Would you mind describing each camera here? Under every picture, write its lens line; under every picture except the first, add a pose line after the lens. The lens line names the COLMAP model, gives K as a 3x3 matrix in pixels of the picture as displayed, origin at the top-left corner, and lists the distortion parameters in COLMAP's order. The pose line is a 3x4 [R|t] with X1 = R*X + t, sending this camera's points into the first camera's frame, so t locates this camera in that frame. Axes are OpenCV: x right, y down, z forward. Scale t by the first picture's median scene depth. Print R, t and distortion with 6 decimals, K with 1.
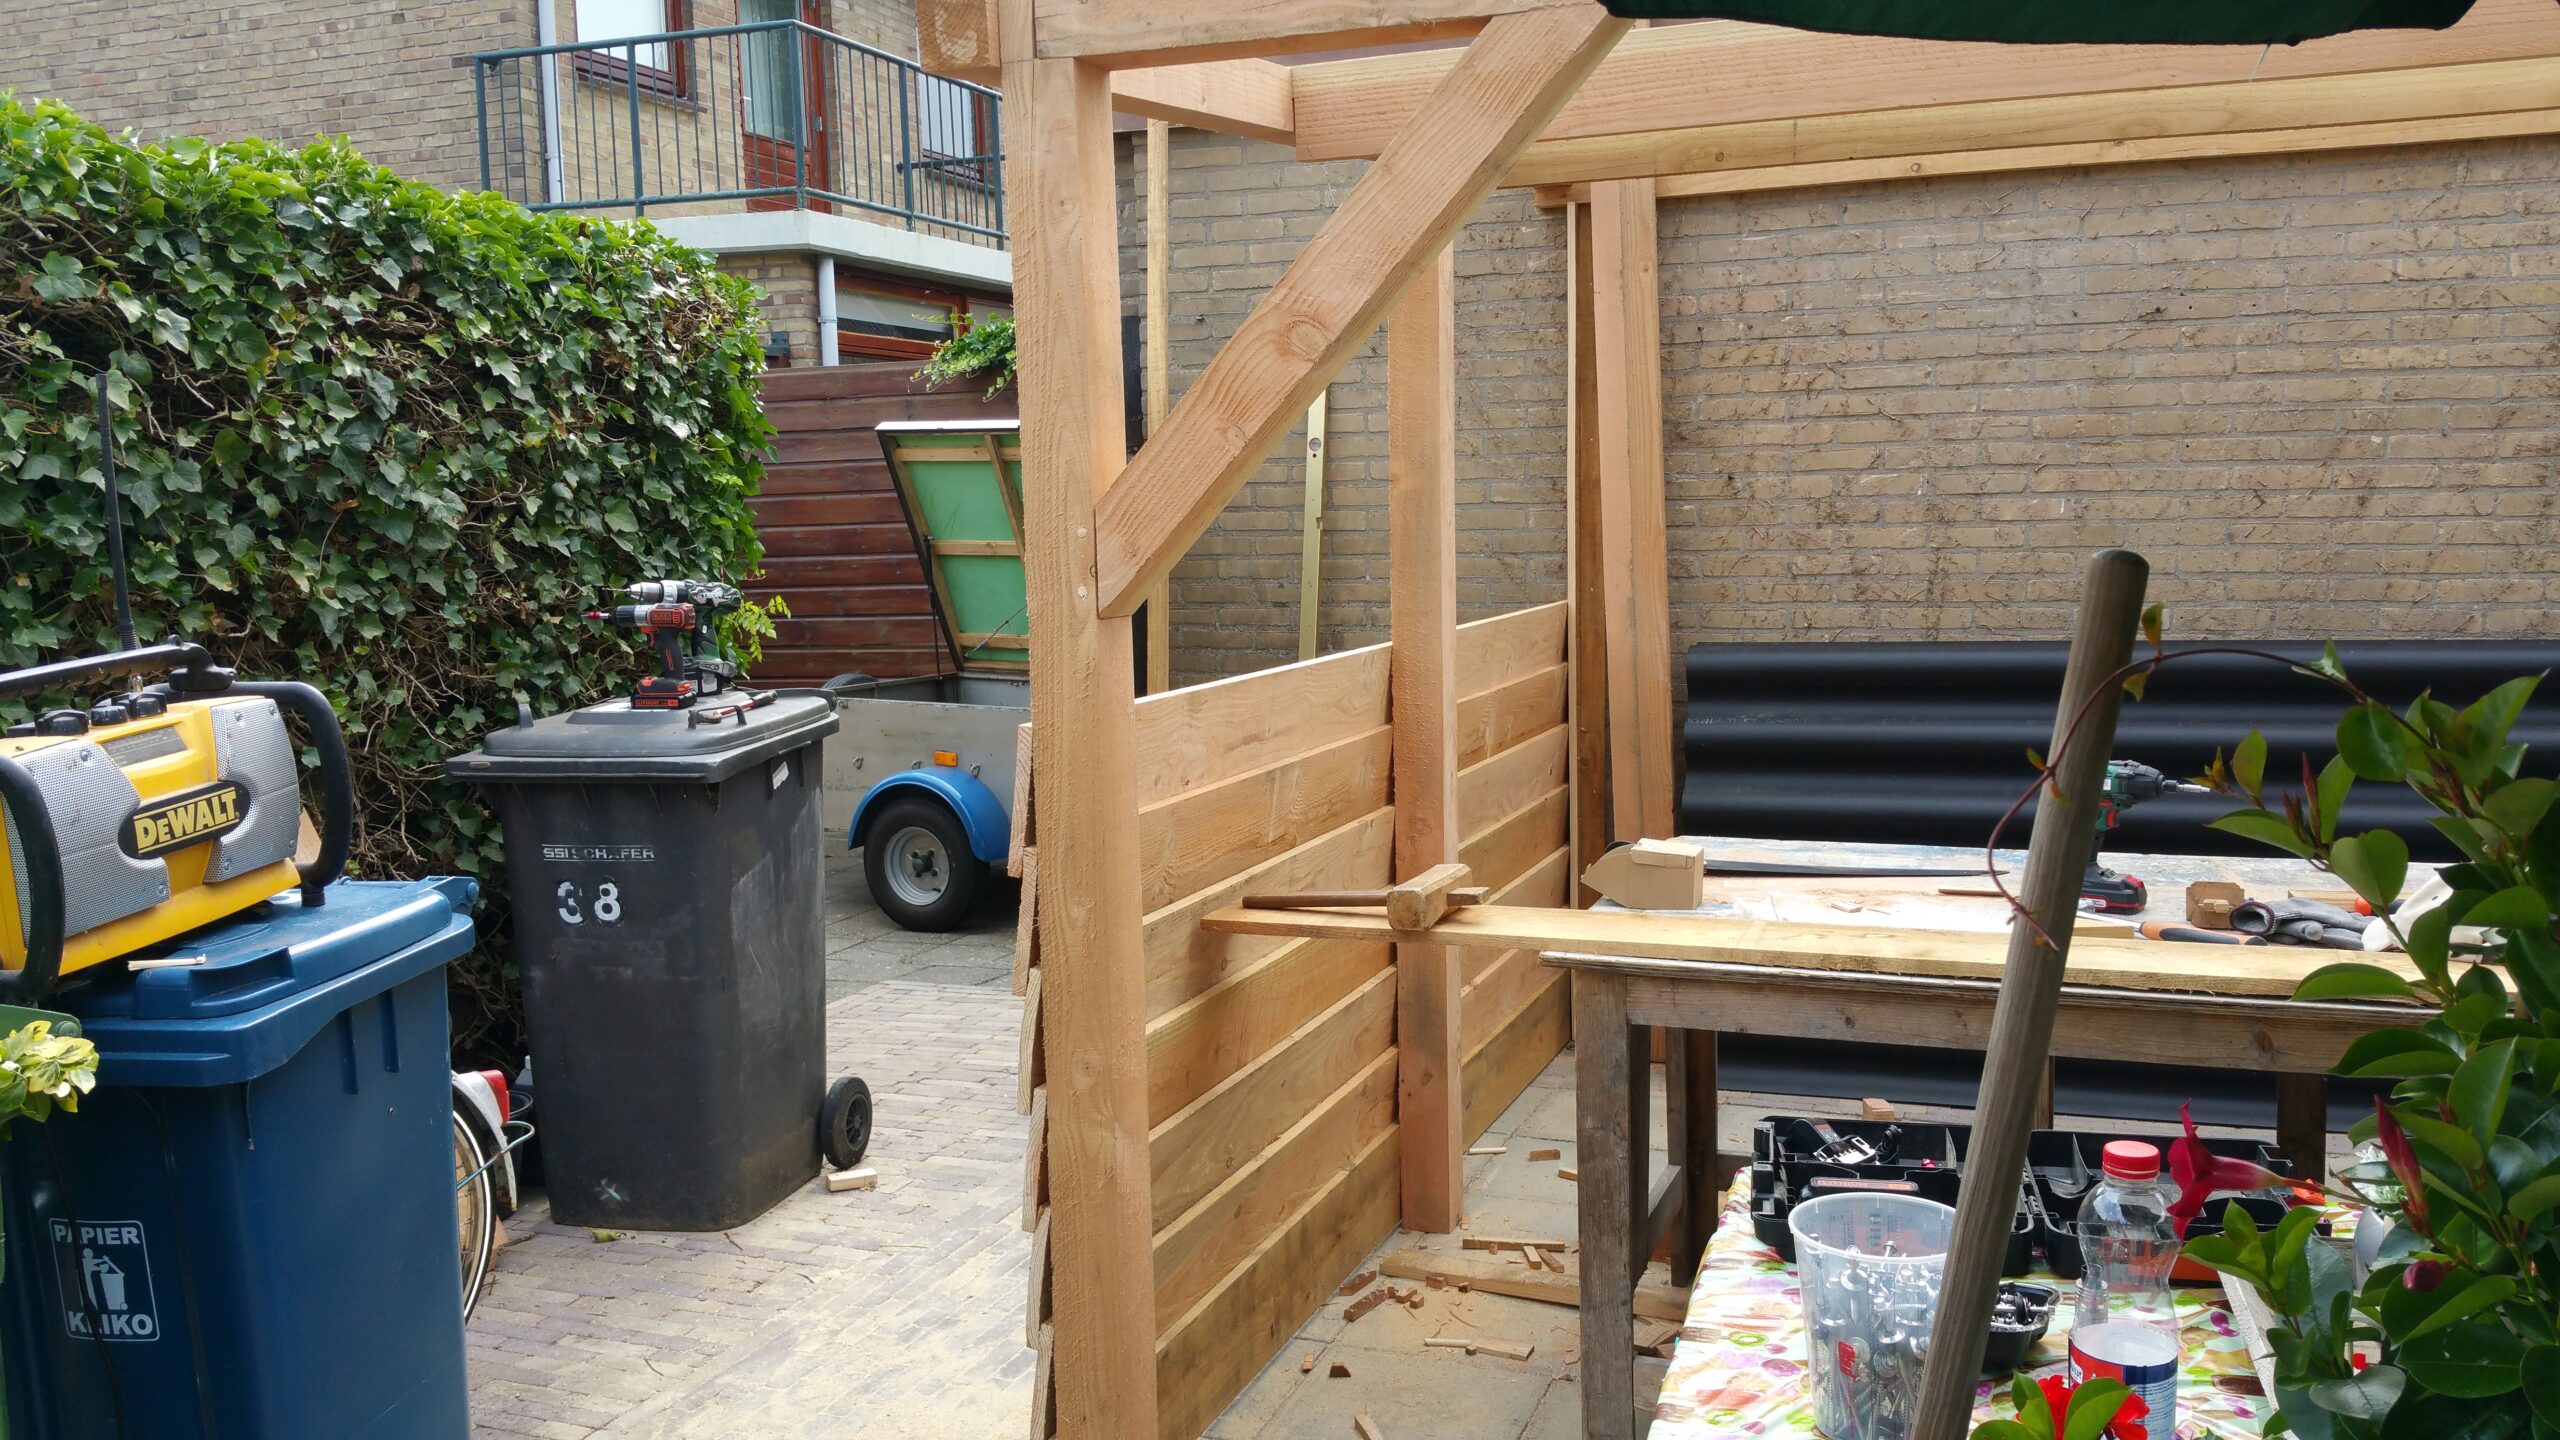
lens RADIAL K [[2091.0, 0, 1300.1], [0, 2091.0, 761.0], [0, 0, 1]] dist [0.123107, -0.231371]
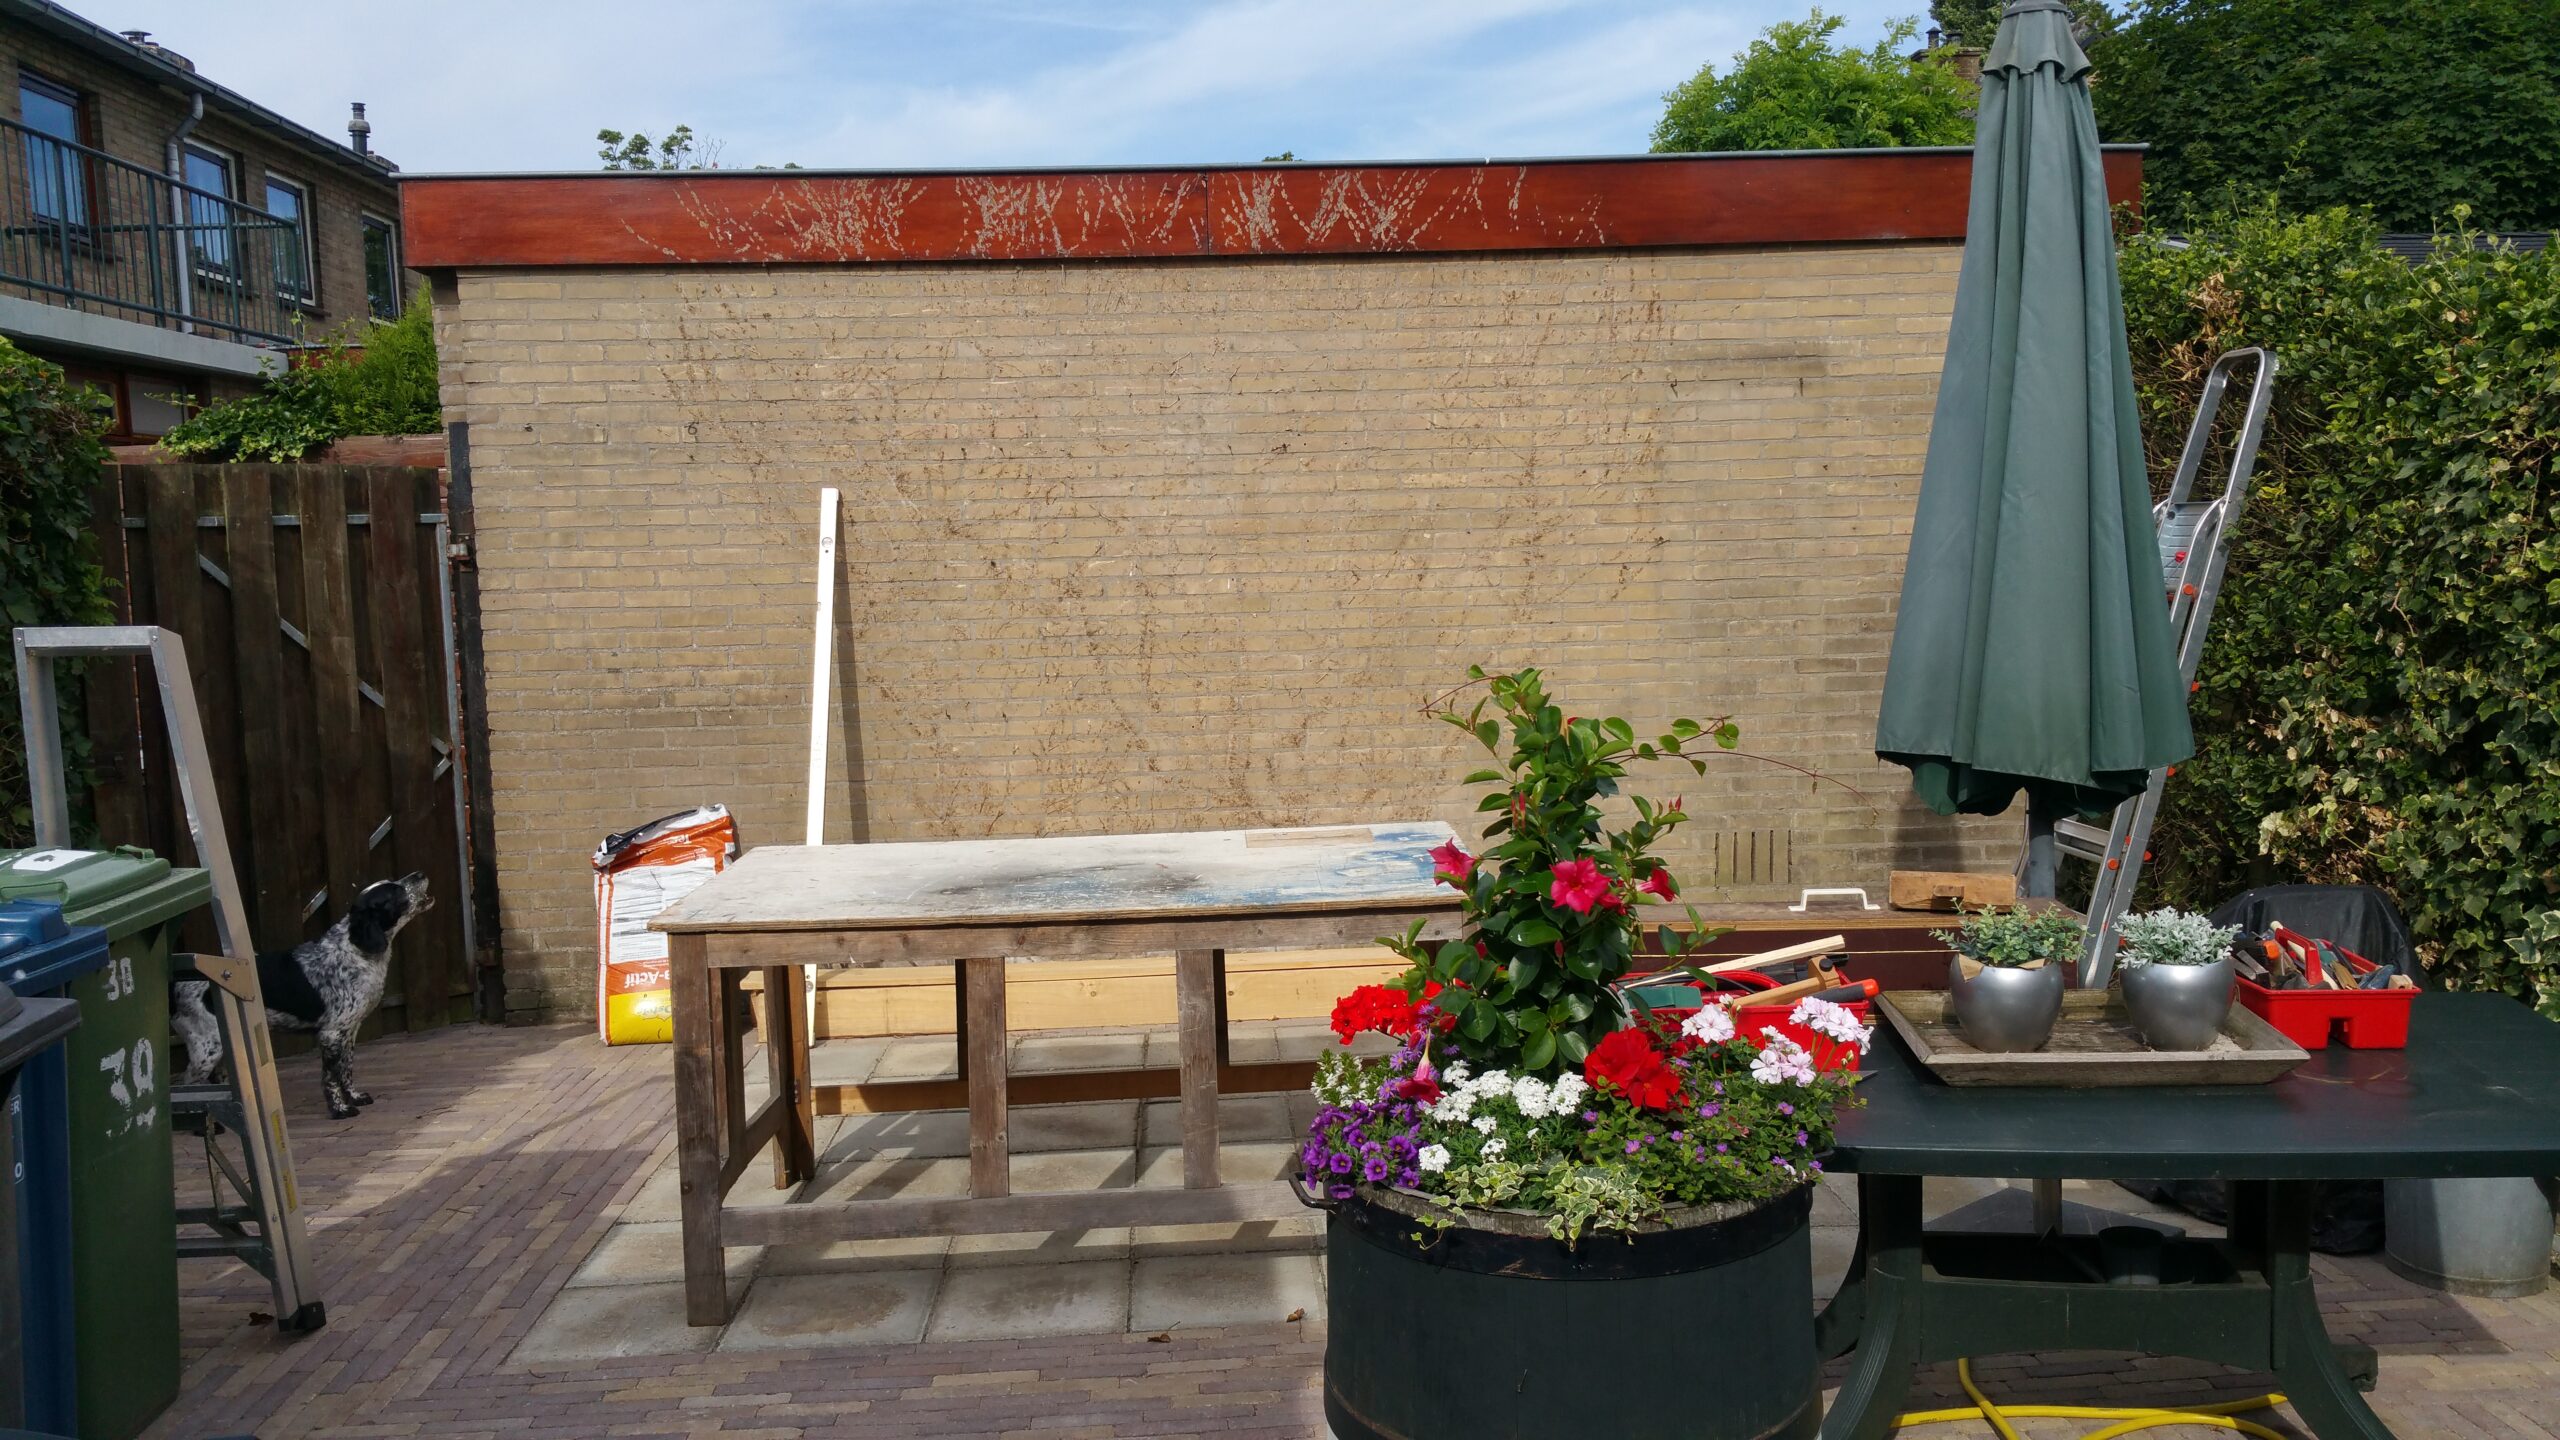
lens RADIAL K [[2091.0, 0, 1268.5], [0, 2091.0, 768.2], [0, 0, 1]] dist [0.123107, -0.231371]
pose [[0.919791, -0.048567, 0.389391, -0.157750], [0.059288, 0.998120, -0.015557, 0.023719], [-0.387904, 0.037395, 0.920941, -0.271979]]
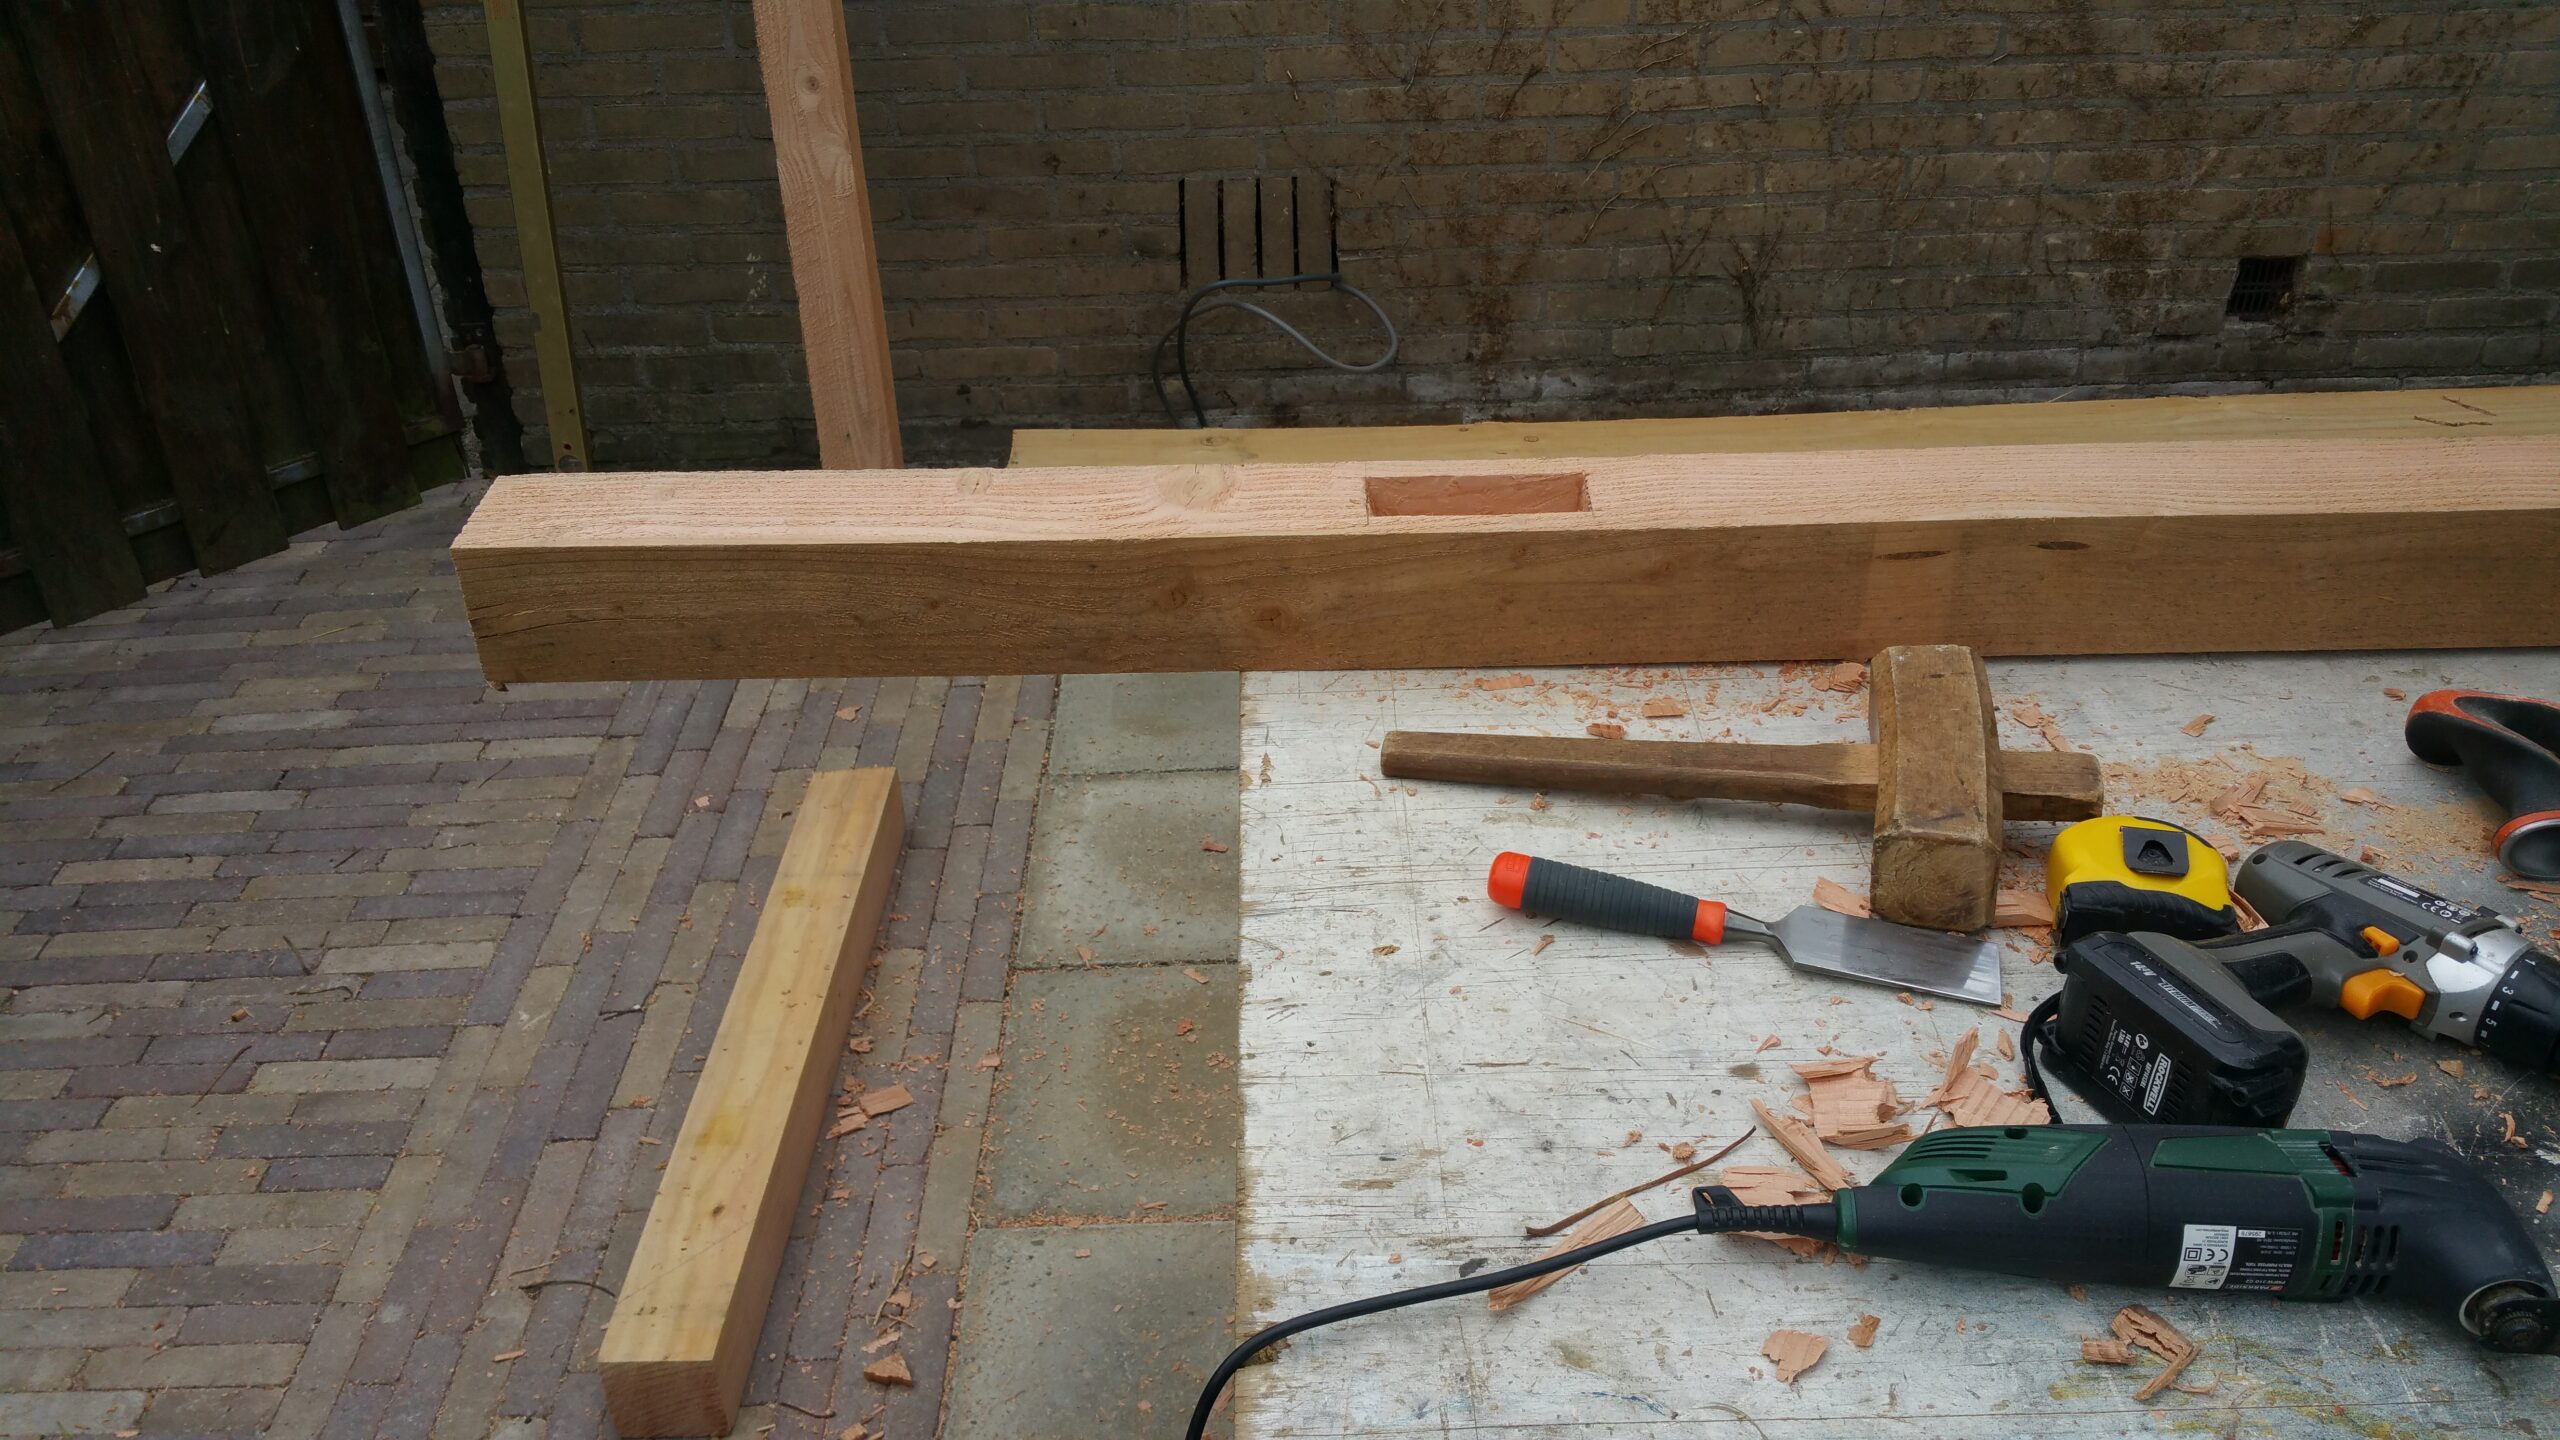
lens RADIAL K [[2044.6, 0, 1254.5], [0, 2044.6, 732.2], [0, 0, 1]] dist [0.052530, -0.101451]
pose [[0.923885, -0.199689, 0.326438, -0.101087], [0.054741, 0.913243, 0.403721, -0.049587], [-0.378736, -0.355123, 0.854662, 0.505266]]
